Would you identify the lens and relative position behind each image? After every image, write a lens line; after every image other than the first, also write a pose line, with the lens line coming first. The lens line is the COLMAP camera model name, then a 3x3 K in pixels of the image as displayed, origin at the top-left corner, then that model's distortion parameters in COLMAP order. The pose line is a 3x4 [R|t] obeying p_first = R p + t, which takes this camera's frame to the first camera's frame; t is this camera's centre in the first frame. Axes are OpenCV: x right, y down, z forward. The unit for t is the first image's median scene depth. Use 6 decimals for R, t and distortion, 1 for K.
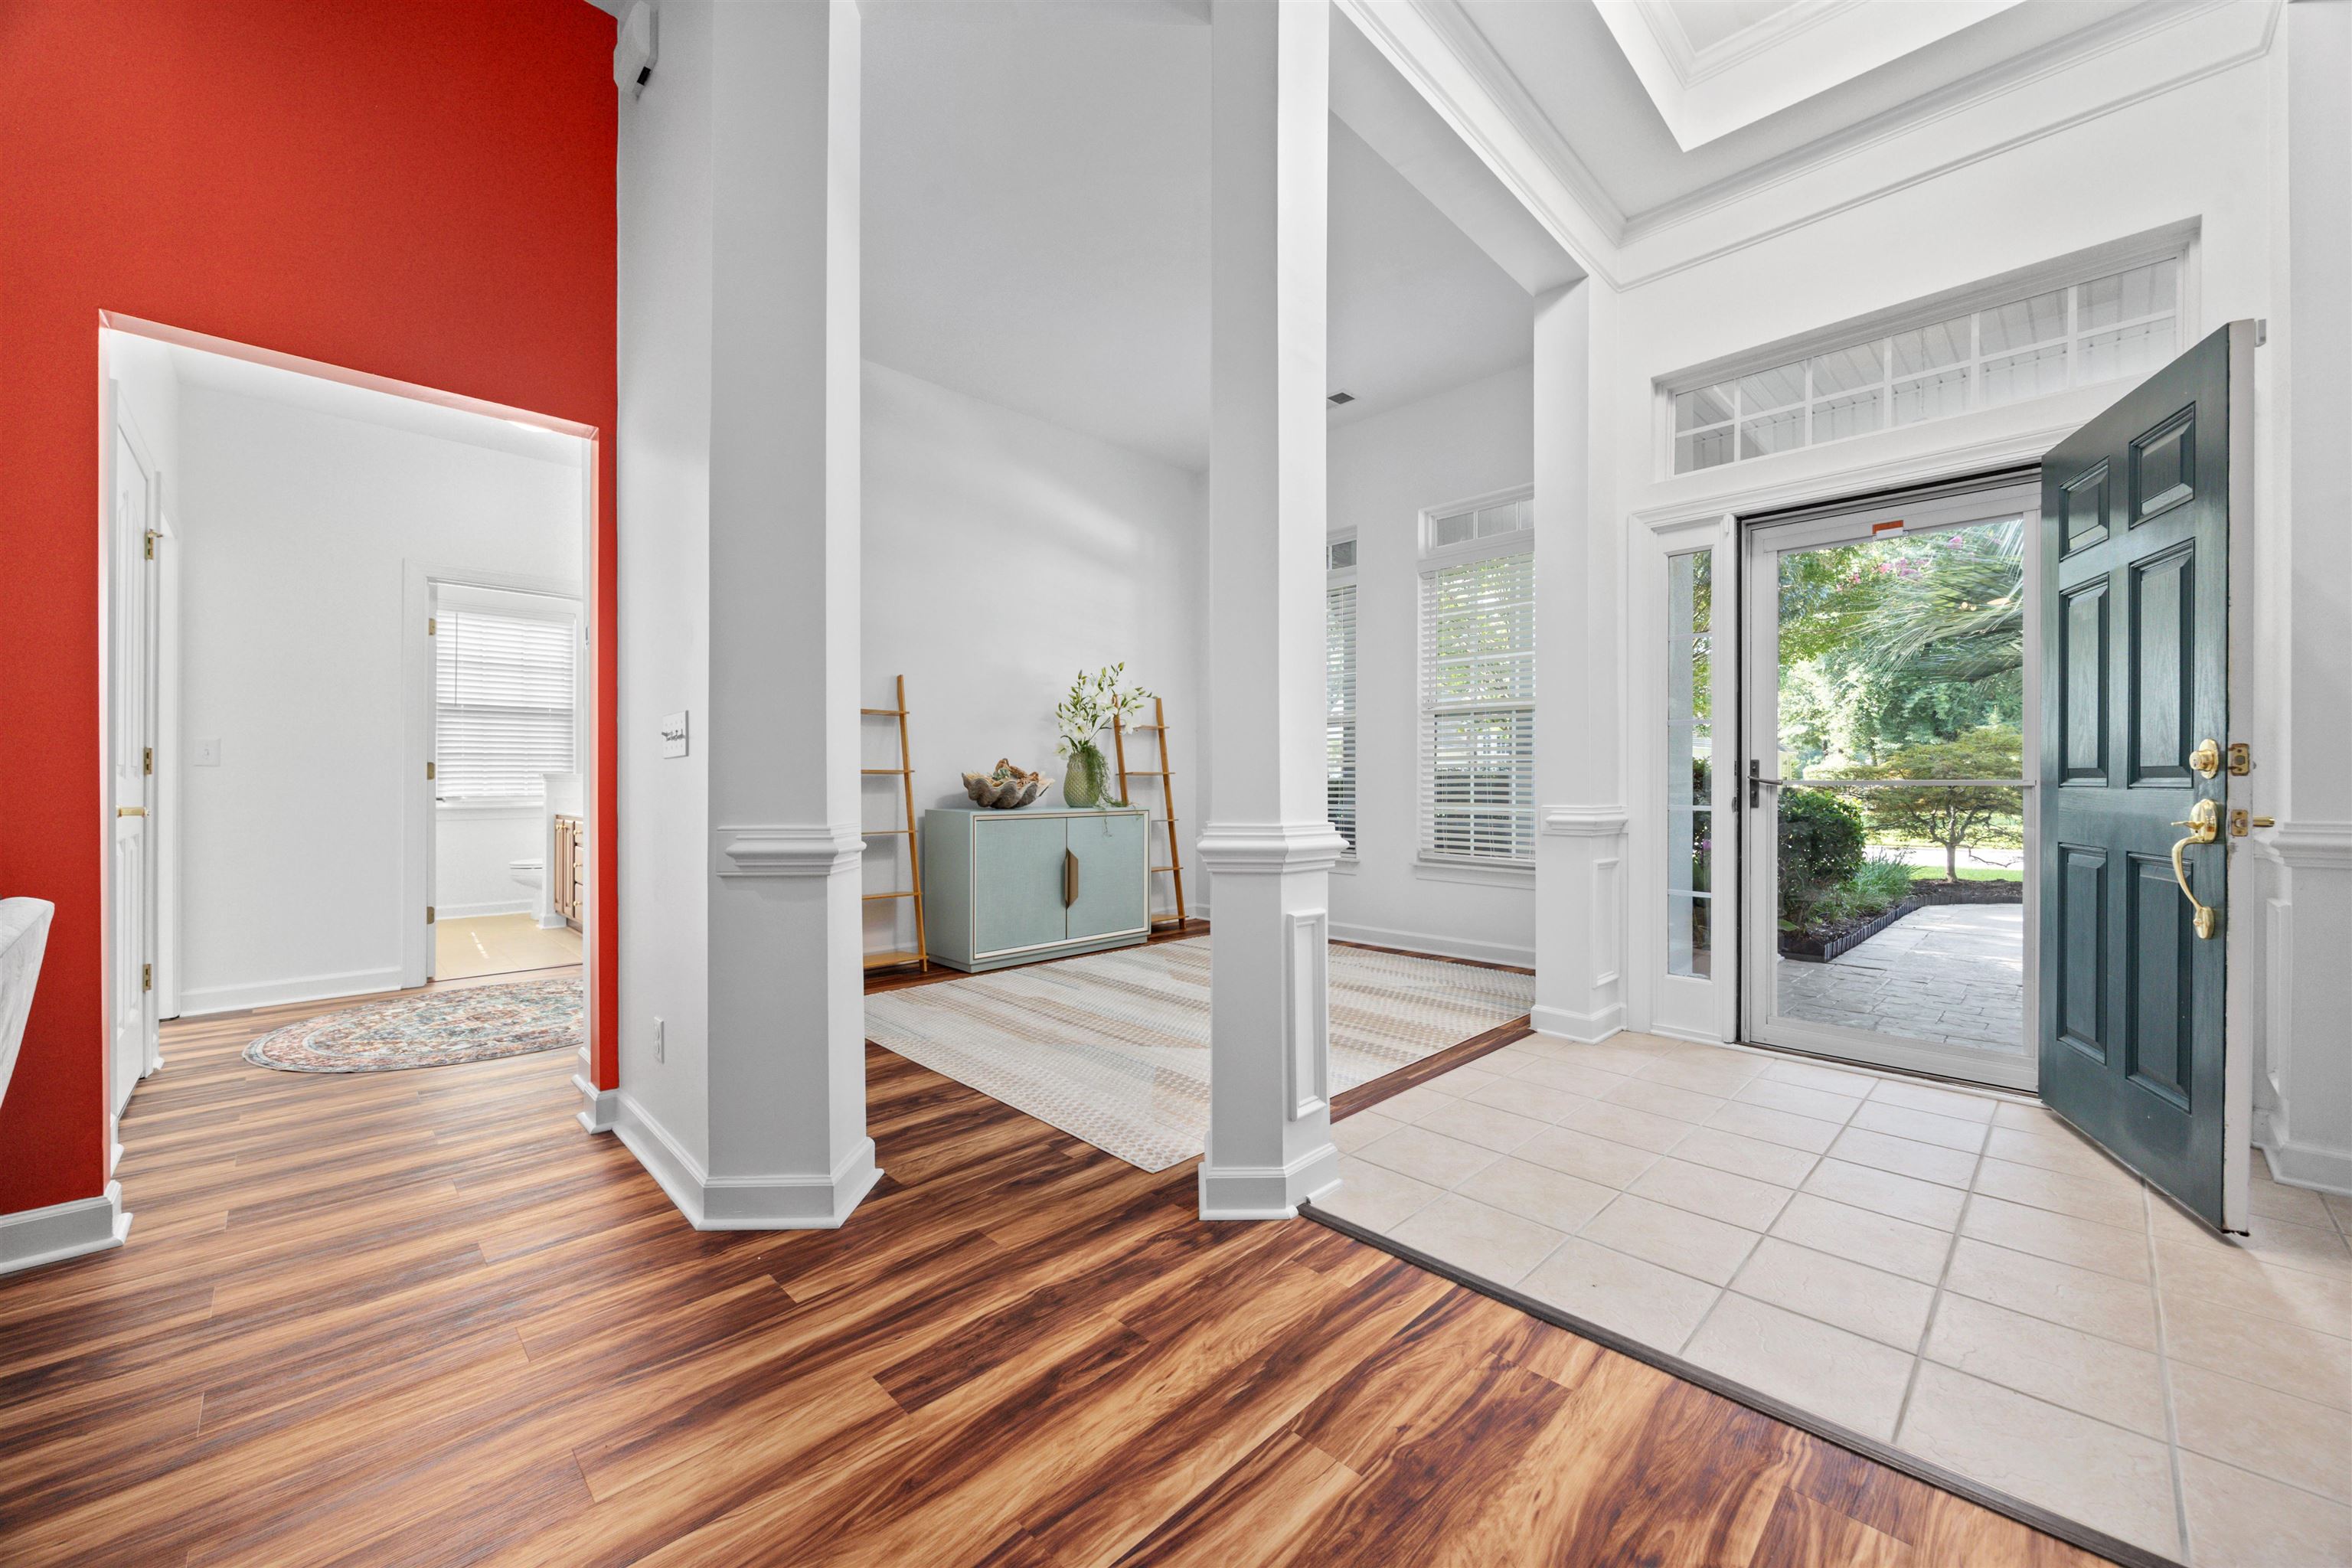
lens RADIAL K [[898.4, 0, 1180.6], [0, 898.4, 784.3], [0, 0, 1]] dist [0.002145, 0.000060]
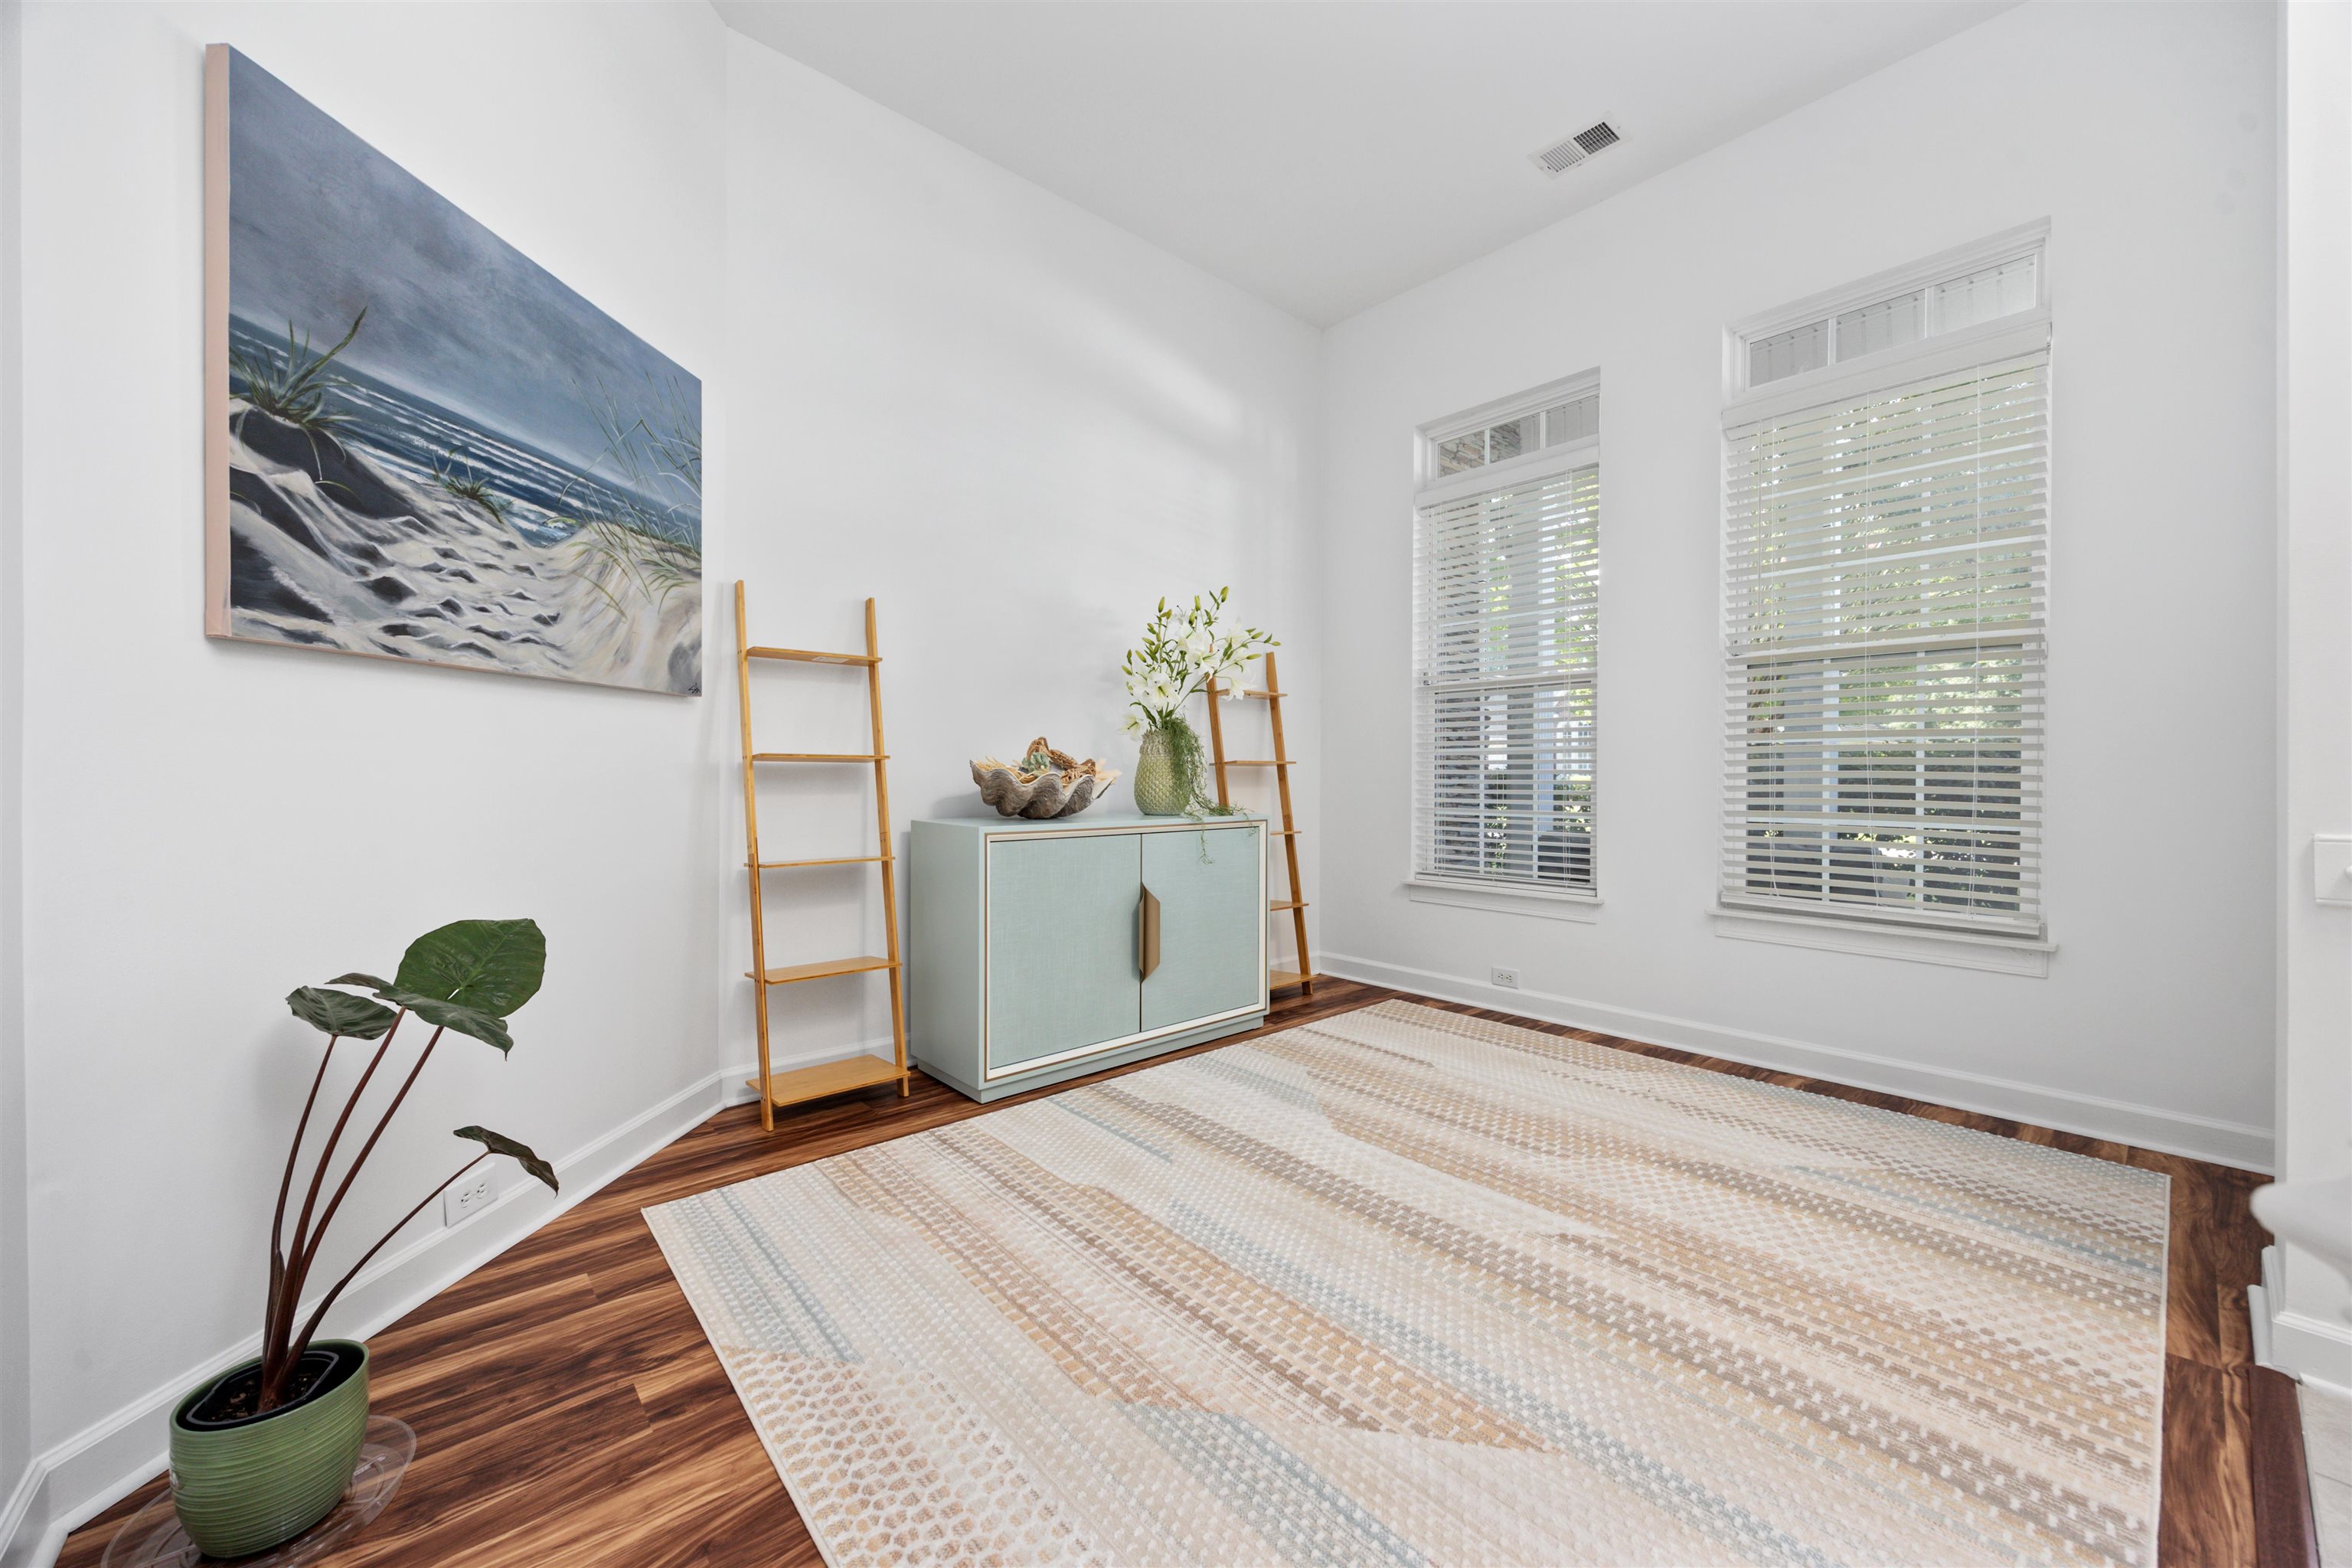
lens RADIAL K [[898.4, 0, 1182.0], [0, 898.4, 782.7], [0, 0, 1]] dist [0.002145, 0.000060]
pose [[0.998507, 0.002127, -0.054575, -0.063286], [-0.001742, 0.999973, 0.007101, -0.001830], [0.054588, -0.006996, 0.998484, 0.375079]]
